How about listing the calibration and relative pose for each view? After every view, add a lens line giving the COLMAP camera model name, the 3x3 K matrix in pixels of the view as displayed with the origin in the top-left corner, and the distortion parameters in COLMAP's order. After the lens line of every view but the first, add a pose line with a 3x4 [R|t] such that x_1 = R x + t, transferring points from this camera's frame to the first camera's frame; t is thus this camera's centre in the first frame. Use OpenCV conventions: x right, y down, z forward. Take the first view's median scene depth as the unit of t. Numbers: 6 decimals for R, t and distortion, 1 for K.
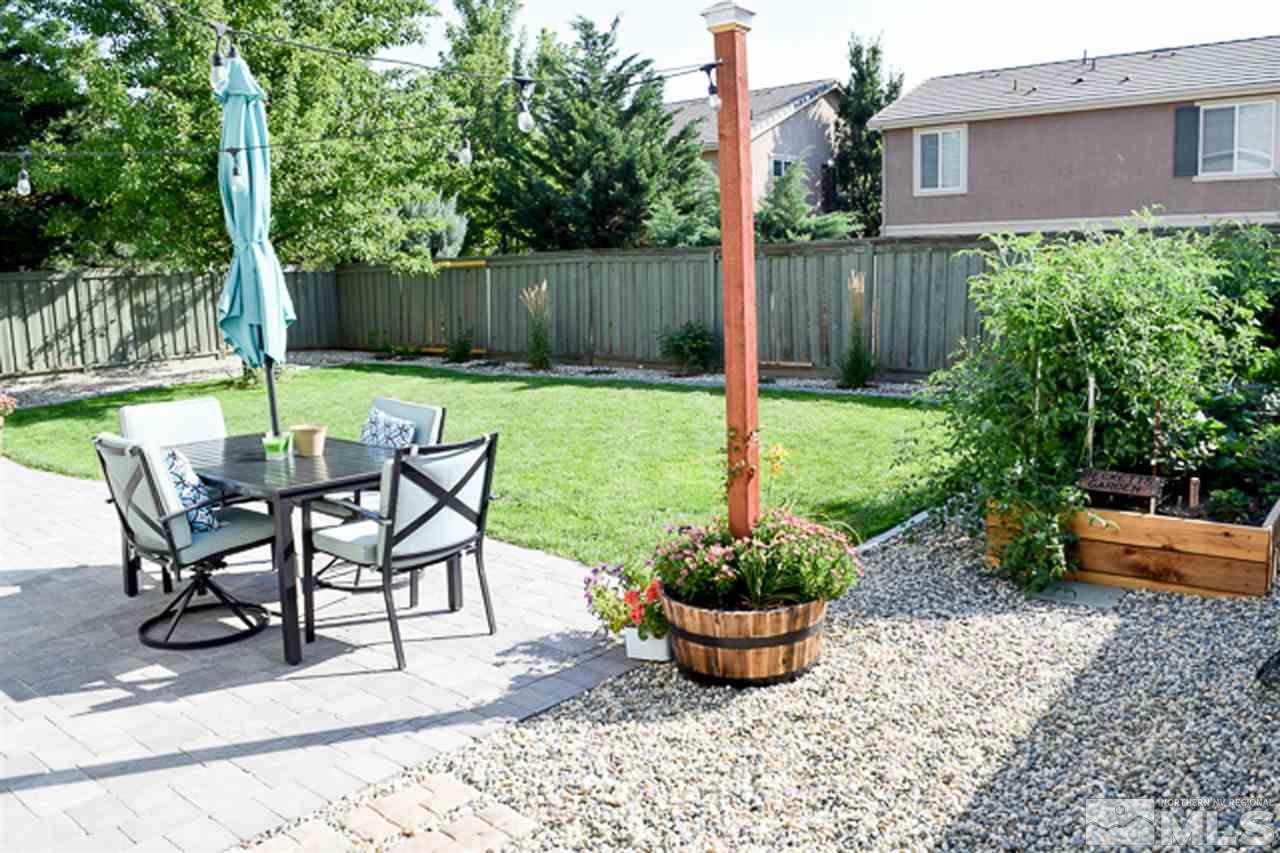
lens RADIAL K [[990.9, 0, 640.0], [0, 990.9, 426.5], [0, 0, 1]] dist [-0.102132, 0.023967]
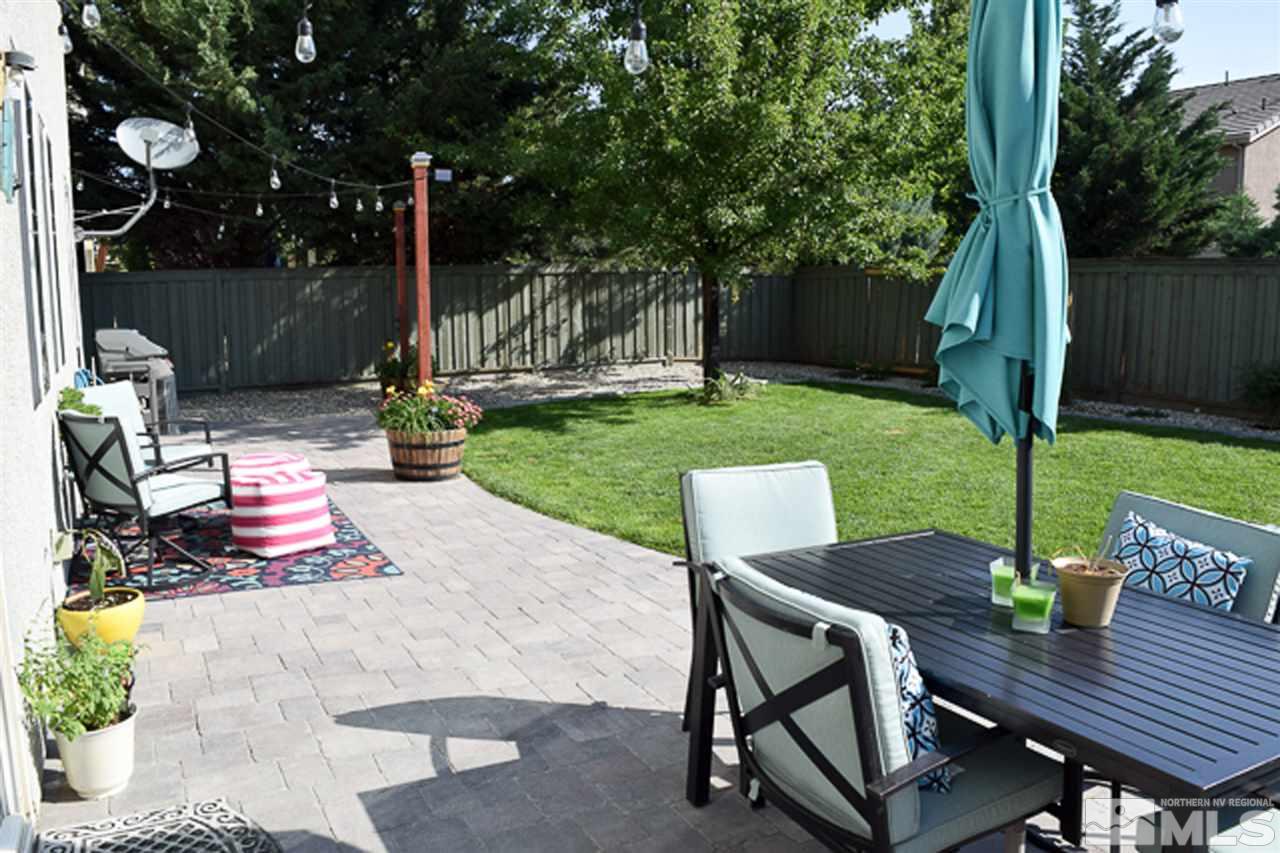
lens RADIAL K [[990.9, 0, 640.0], [0, 990.9, 426.5], [0, 0, 1]] dist [-0.102132, 0.023967]
pose [[0.923899, 0.072881, -0.375631, -0.110630], [-0.076658, 0.997045, 0.004903, -0.016623], [0.374878, 0.024266, 0.926756, 0.134658]]
